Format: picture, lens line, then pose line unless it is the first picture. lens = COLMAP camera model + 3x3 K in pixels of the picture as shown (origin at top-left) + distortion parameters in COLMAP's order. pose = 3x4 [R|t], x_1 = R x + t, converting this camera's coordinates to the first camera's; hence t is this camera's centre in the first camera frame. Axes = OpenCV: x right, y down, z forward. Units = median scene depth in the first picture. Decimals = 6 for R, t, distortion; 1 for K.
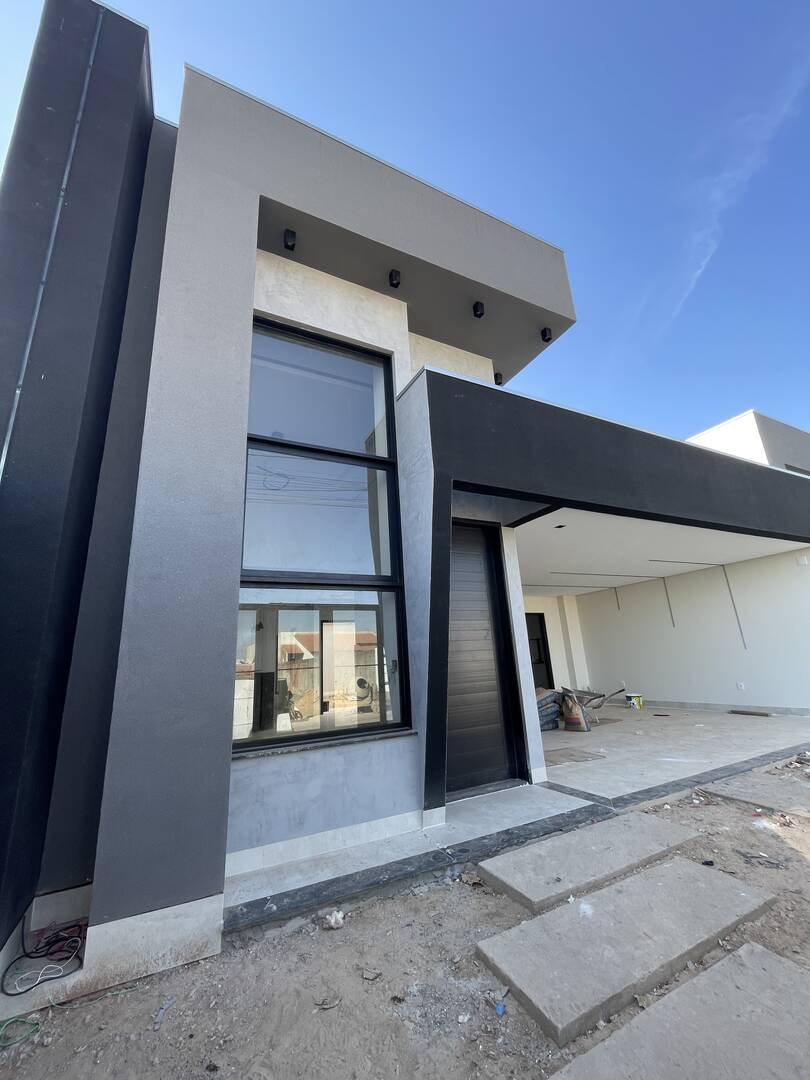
lens RADIAL K [[436.5, 0, 408.0], [0, 436.5, 537.5], [0, 0, 1]] dist [-0.002626, 0.000315]
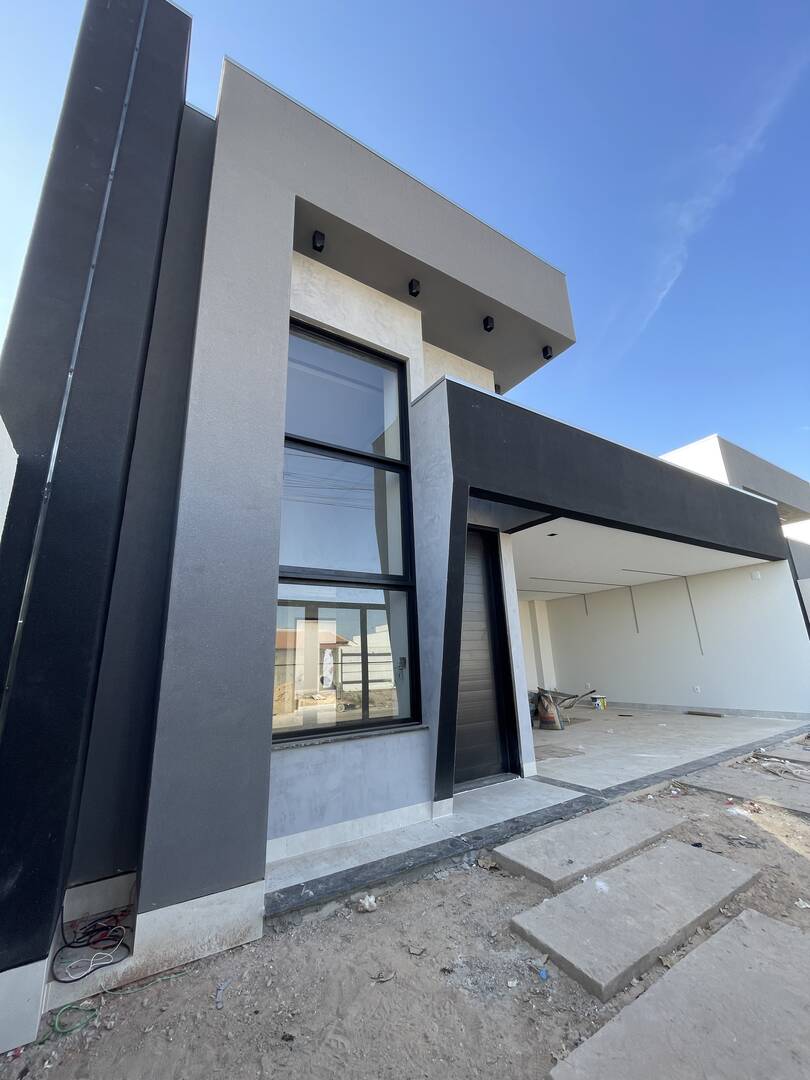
lens RADIAL K [[436.5, 0, 408.0], [0, 436.5, 537.5], [0, 0, 1]] dist [-0.002626, 0.000315]
pose [[0.995277, 0.043558, 0.086752, -0.165352], [-0.043453, 0.999051, -0.003106, 0.000193], [-0.086805, -0.000678, 0.996225, -0.039680]]
